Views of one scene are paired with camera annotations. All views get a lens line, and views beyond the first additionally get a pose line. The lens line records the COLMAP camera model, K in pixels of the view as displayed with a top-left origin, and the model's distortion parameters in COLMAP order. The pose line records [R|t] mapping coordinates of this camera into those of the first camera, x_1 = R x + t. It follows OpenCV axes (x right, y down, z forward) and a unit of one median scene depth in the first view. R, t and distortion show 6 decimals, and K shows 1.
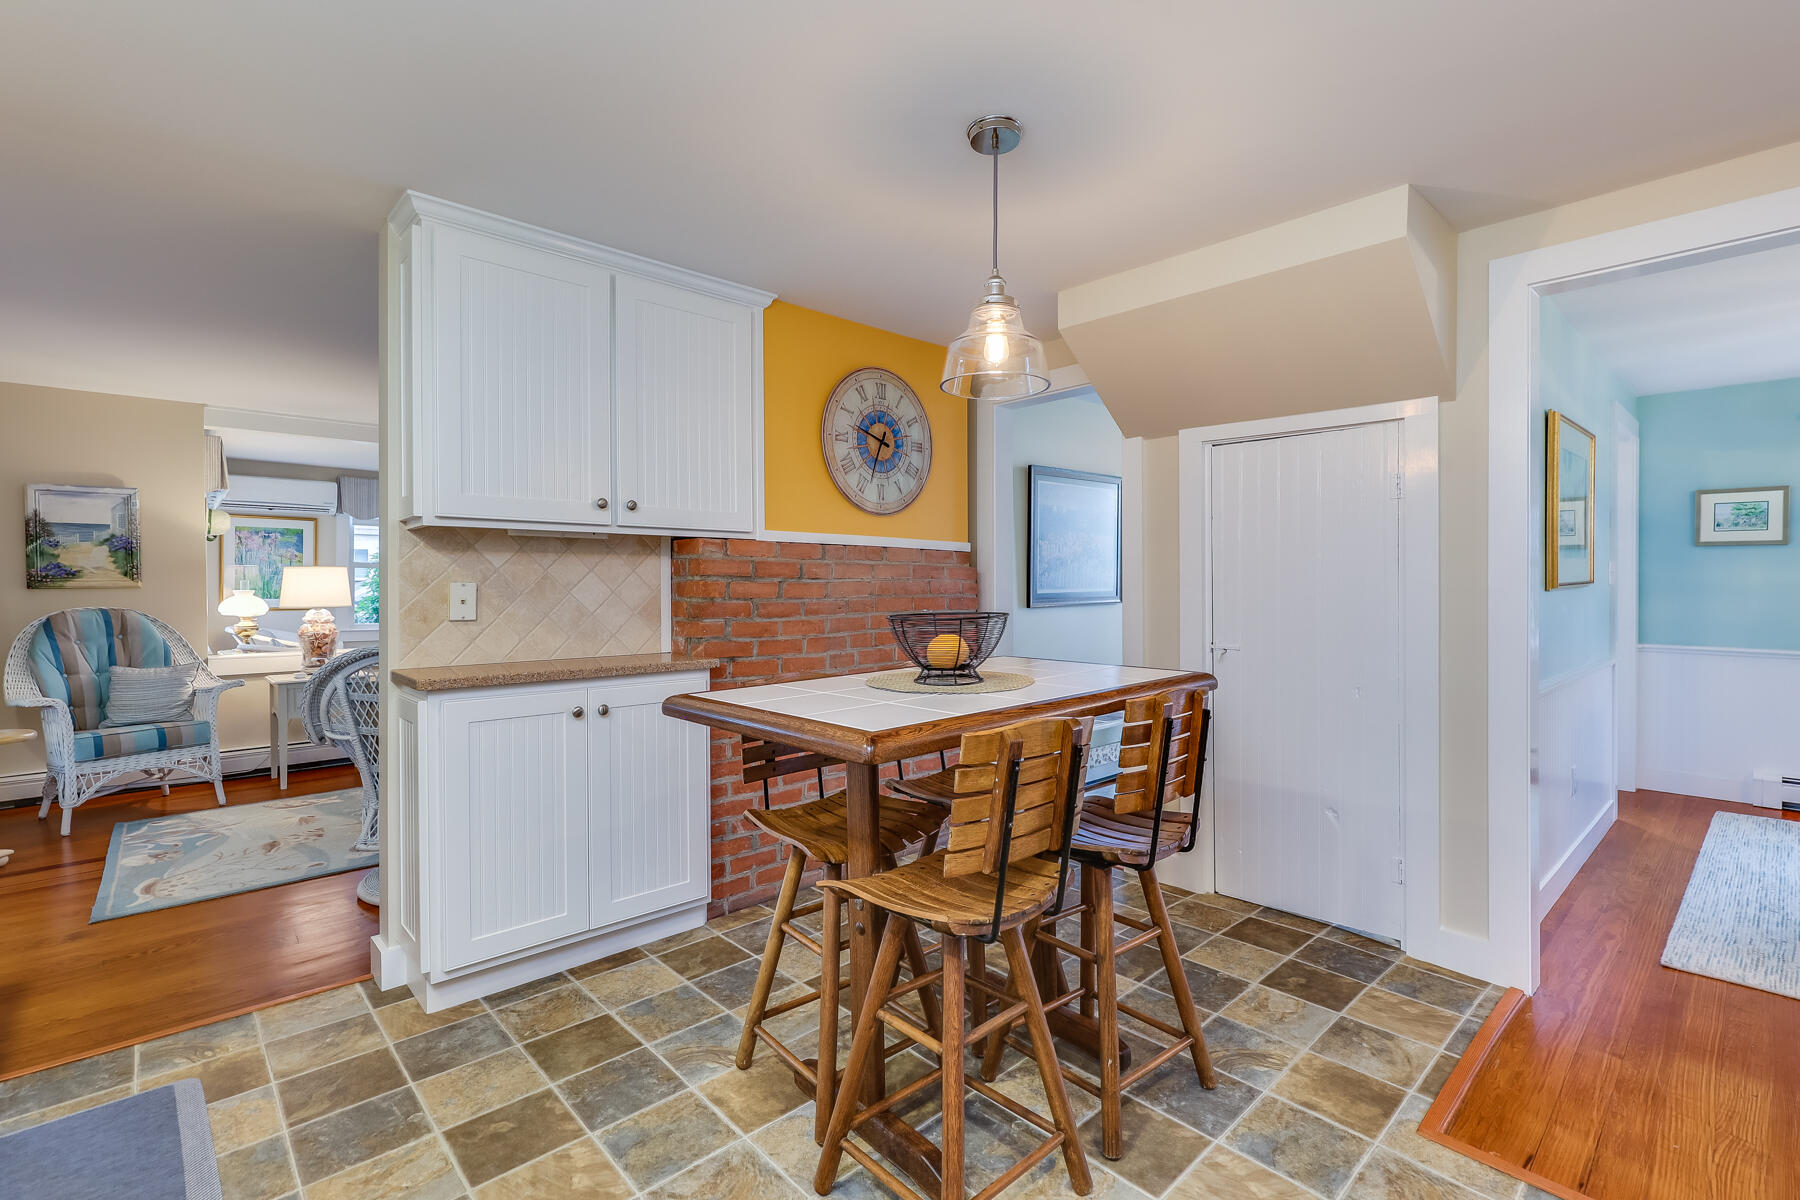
lens RADIAL K [[826.6, 0, 909.4], [0, 826.6, 597.4], [0, 0, 1]] dist [0.001523, 0.000179]
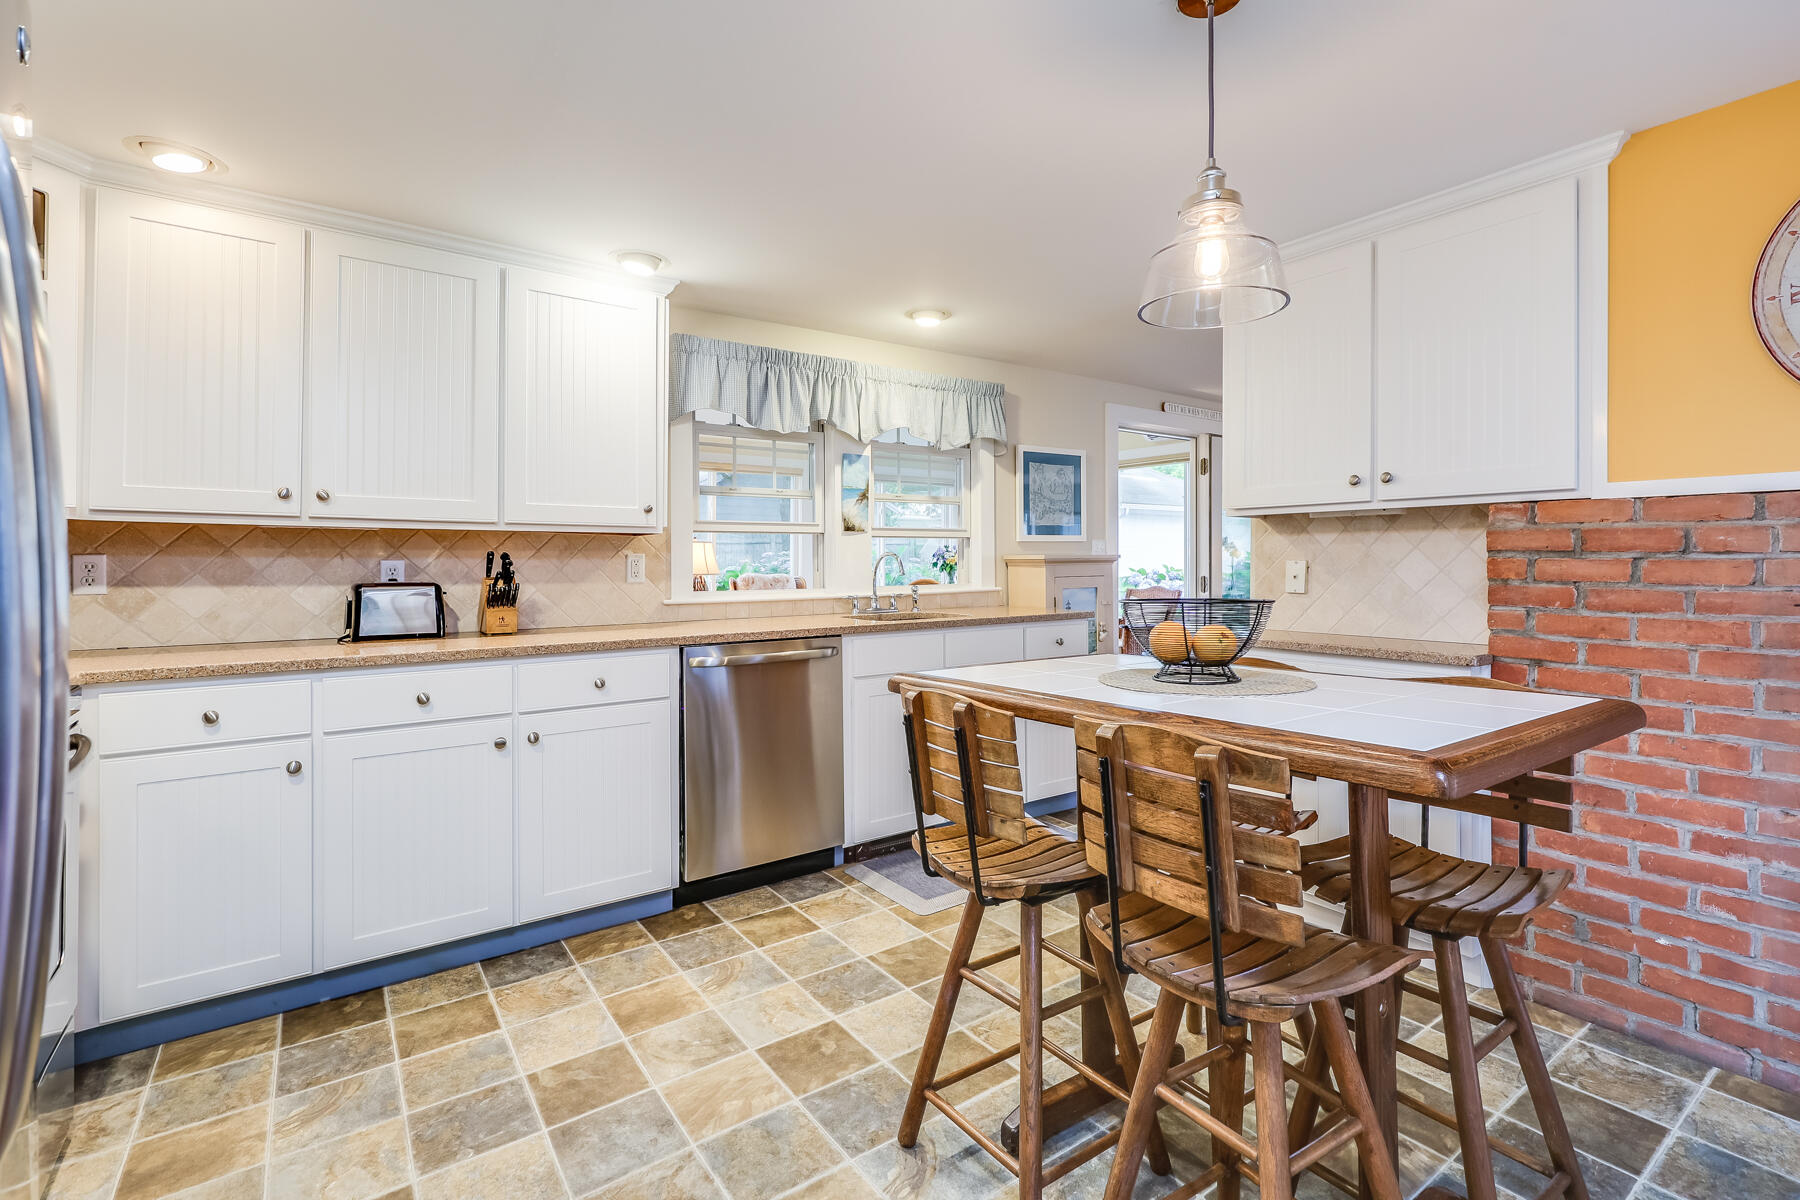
lens RADIAL K [[826.6, 0, 943.7], [0, 826.6, 561.8], [0, 0, 1]] dist [0.001523, 0.000179]
pose [[-0.117510, 0.005332, -0.993057, 0.581992], [-0.006893, 0.999957, 0.006185, -0.016920], [0.993048, 0.007572, -0.117468, 0.546699]]
